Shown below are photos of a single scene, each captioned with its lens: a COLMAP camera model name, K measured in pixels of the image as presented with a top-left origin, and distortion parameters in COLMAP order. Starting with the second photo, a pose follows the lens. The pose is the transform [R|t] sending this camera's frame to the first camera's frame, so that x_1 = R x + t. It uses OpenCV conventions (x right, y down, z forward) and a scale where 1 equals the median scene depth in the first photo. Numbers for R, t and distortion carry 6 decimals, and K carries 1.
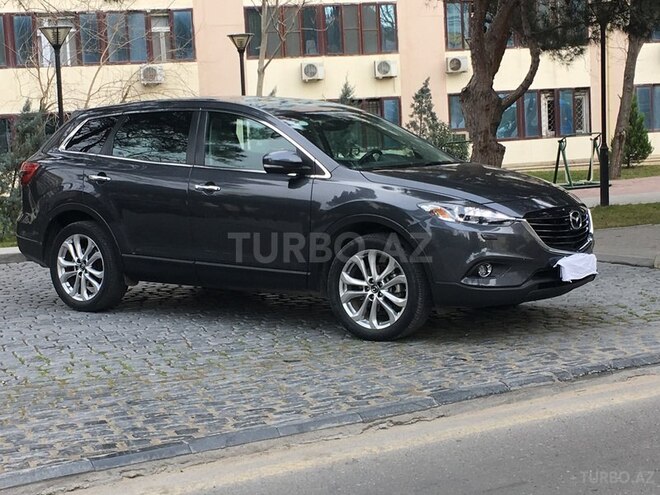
lens RADIAL K [[1283.1, 0, 330.8], [0, 1283.1, 248.0], [0, 0, 1]] dist [0.051220, 0.000000]
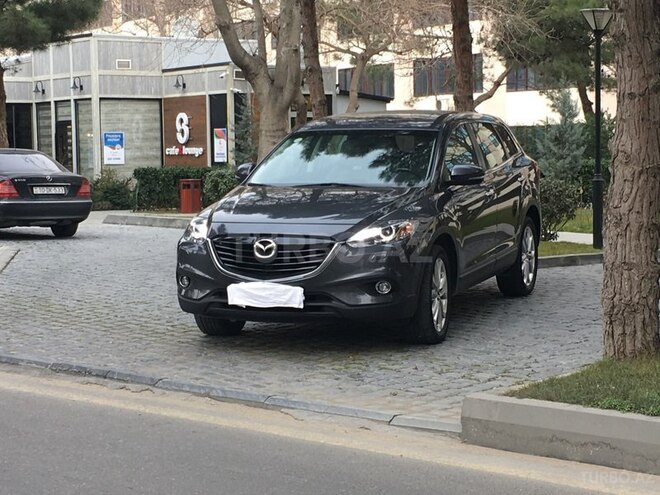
lens RADIAL K [[1462.4, 0, 326.9], [0, 1462.4, 249.0], [0, 0, 1]] dist [0.003581, 0.000000]
pose [[0.270830, 0.112554, -0.956024, 1.344589], [-0.085479, 0.992030, 0.092578, -0.136744], [0.958824, 0.056647, 0.278293, 0.747270]]
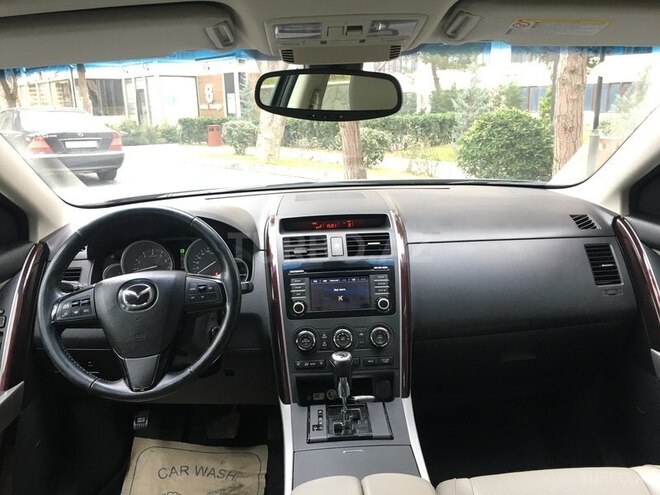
lens RADIAL K [[561.6, 0, 330.4], [0, 561.6, 242.8], [0, 0, 1]] dist [0.053671, -0.022633]
pose [[0.363020, 0.265809, -0.893064, -0.060634], [-0.082576, 0.963854, 0.253313, -0.097305], [0.928115, -0.018212, 0.371847, 1.035303]]
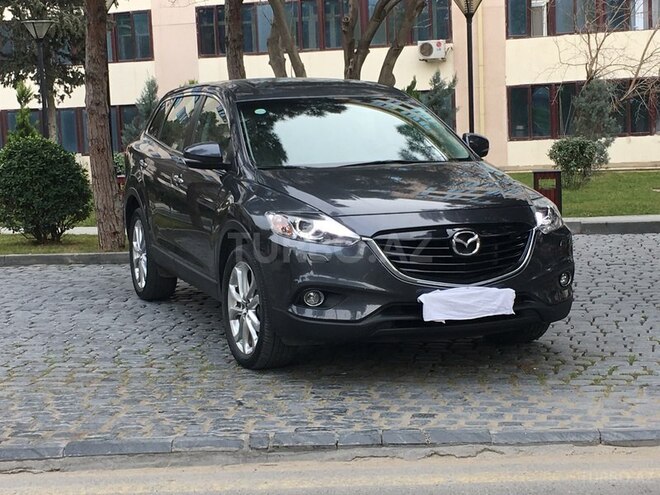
lens RADIAL K [[1283.1, 0, 331.0], [0, 1283.1, 247.2], [0, 0, 1]] dist [0.051220, 0.000000]
pose [[0.844004, 0.071707, -0.531522, 0.551413], [-0.055576, 0.997380, 0.046306, -0.053034], [0.533450, -0.009543, 0.845778, 0.306260]]
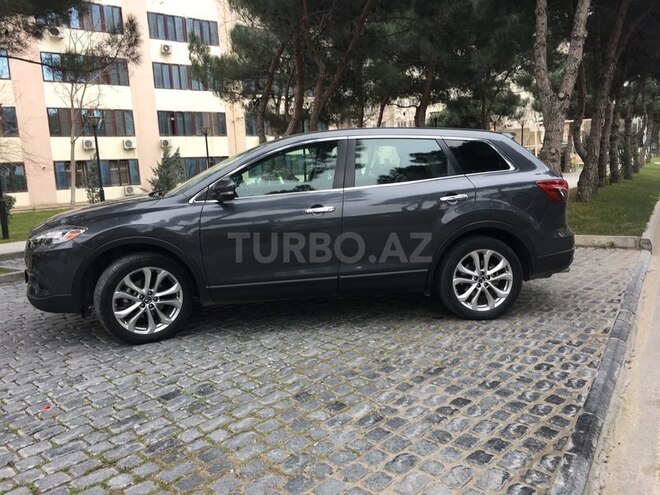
lens RADIAL K [[561.6, 0, 328.7], [0, 561.6, 251.3], [0, 0, 1]] dist [0.053671, -0.022633]
pose [[0.894429, -0.064102, 0.442592, -0.378139], [0.048208, 0.997727, 0.047081, -0.018772], [-0.444604, -0.020774, 0.895486, 0.465298]]
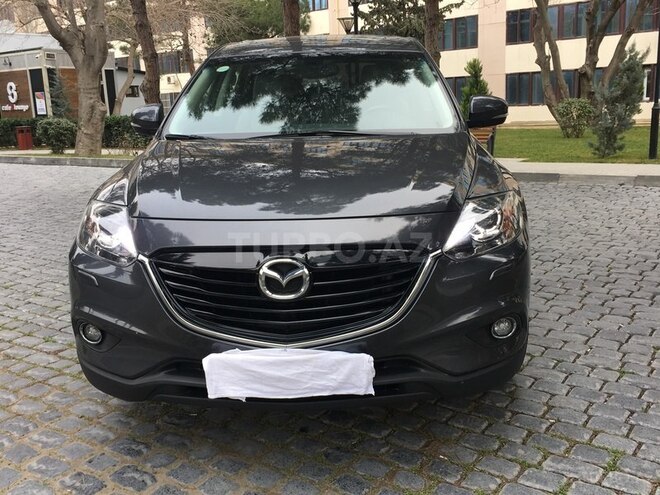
lens RADIAL K [[687.4, 0, 335.7], [0, 687.4, 247.0], [0, 0, 1]] dist [0.029090, 0.000000]
pose [[0.572504, 0.201488, -0.794759, 0.413326], [-0.067960, 0.977660, 0.198902, -0.088474], [0.817081, -0.059860, 0.573407, 0.895789]]
